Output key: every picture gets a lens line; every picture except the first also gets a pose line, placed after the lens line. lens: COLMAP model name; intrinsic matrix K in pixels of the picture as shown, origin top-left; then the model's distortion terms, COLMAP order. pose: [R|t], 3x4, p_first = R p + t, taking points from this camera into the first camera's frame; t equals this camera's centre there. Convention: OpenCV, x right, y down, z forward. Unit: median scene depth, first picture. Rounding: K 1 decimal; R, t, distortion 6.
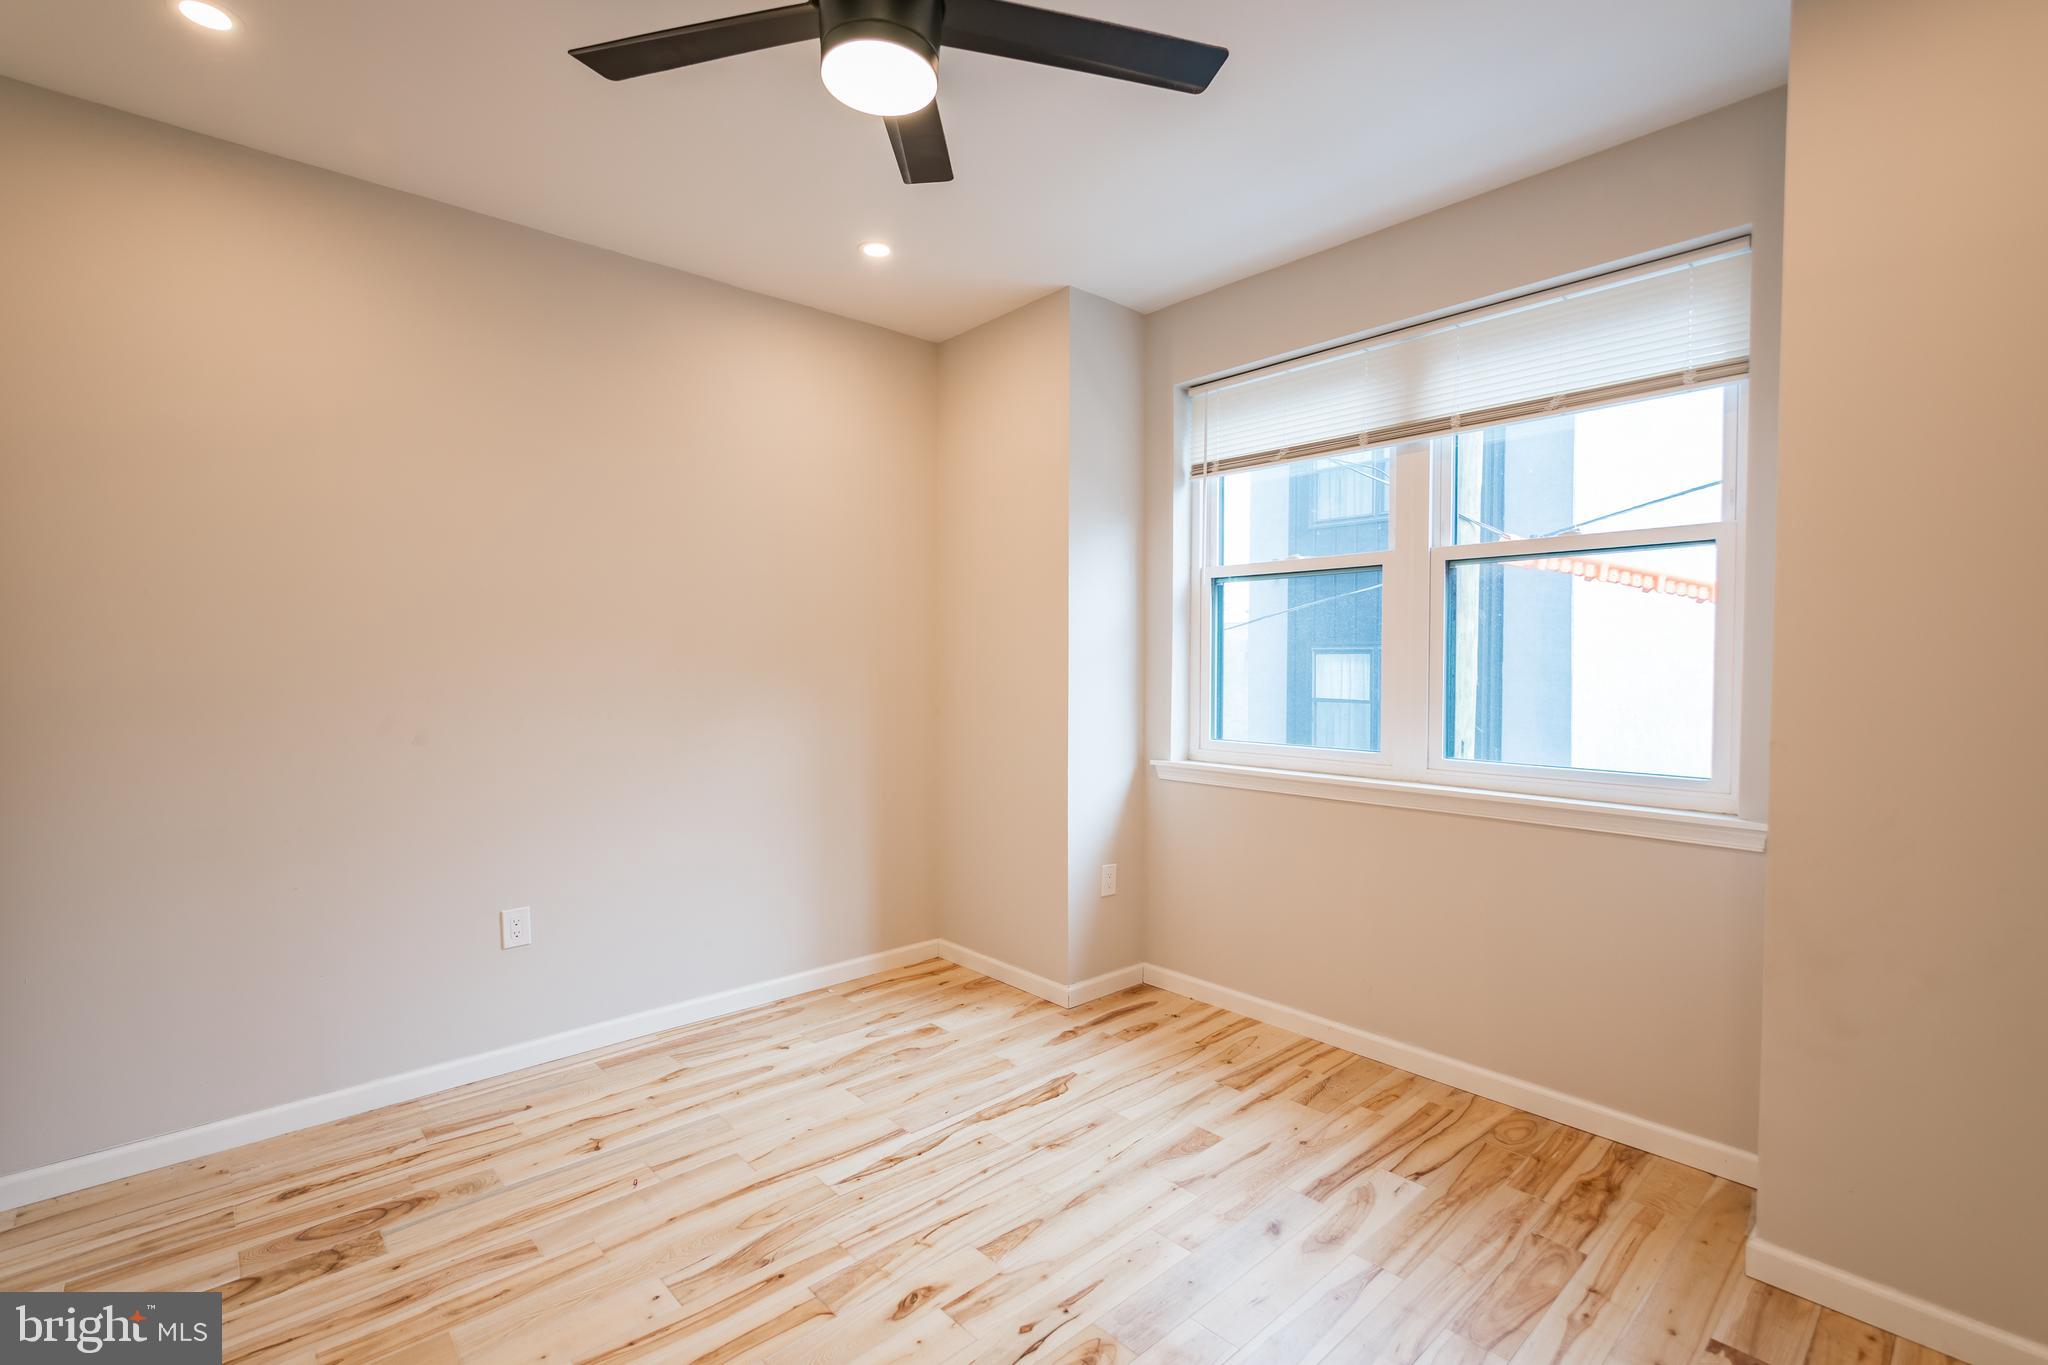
lens RADIAL K [[914.0, 0, 1027.5], [0, 914.0, 682.8], [0, 0, 1]] dist [-0.001233, 0.000757]
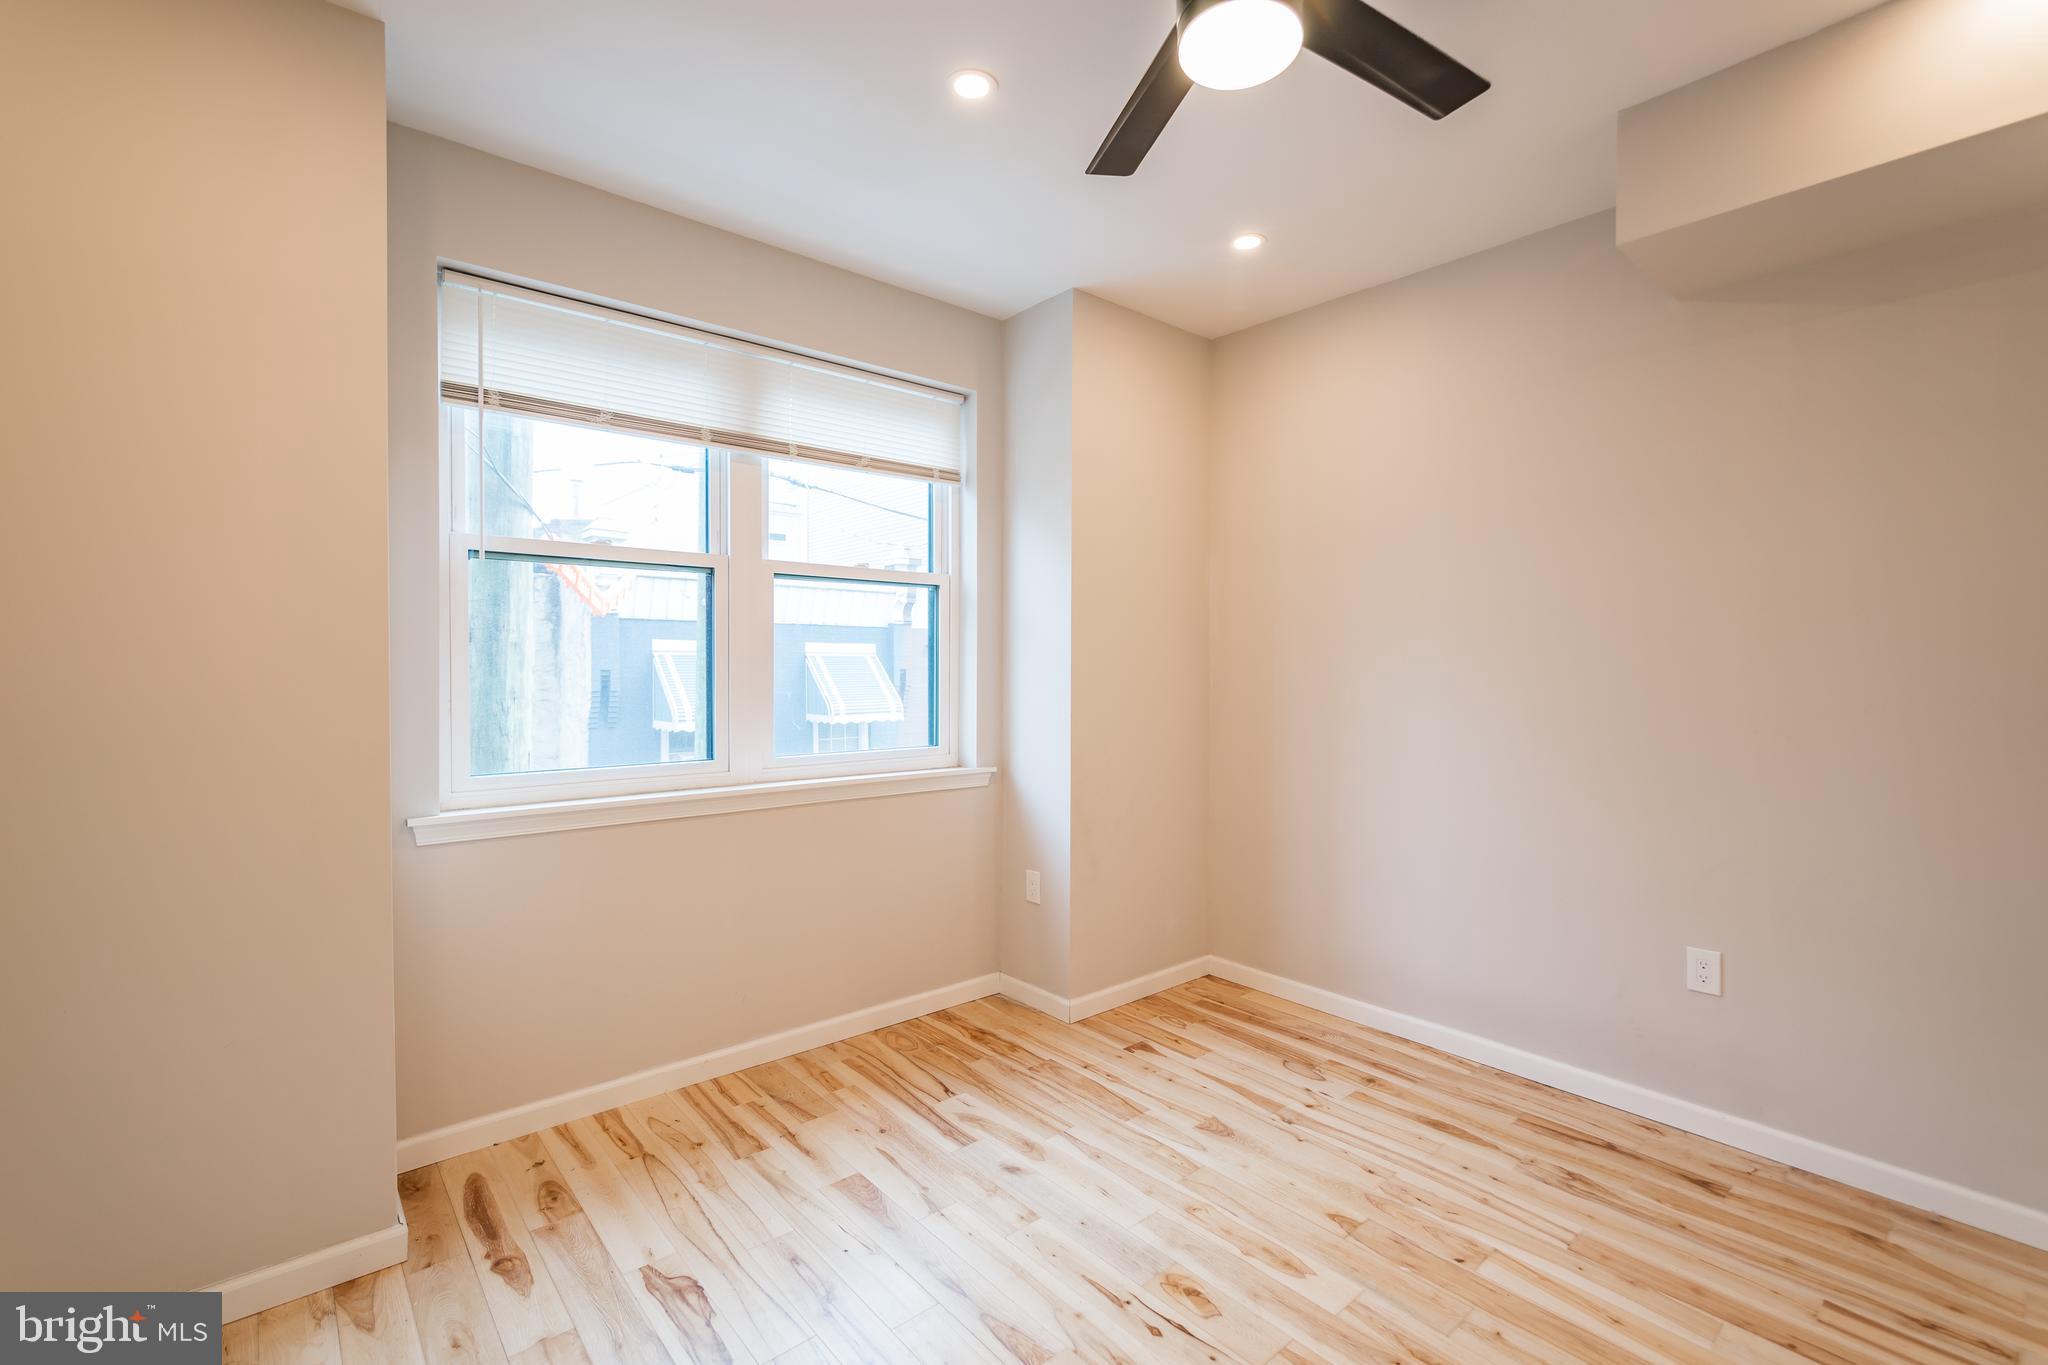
lens RADIAL K [[914.0, 0, 1037.3], [0, 914.0, 674.7], [0, 0, 1]] dist [-0.001233, 0.000757]
pose [[0.019146, -0.010251, 0.999764, -0.717477], [0.021927, 0.999711, 0.009830, -0.021001], [-0.999576, 0.021734, 0.019366, 0.783220]]
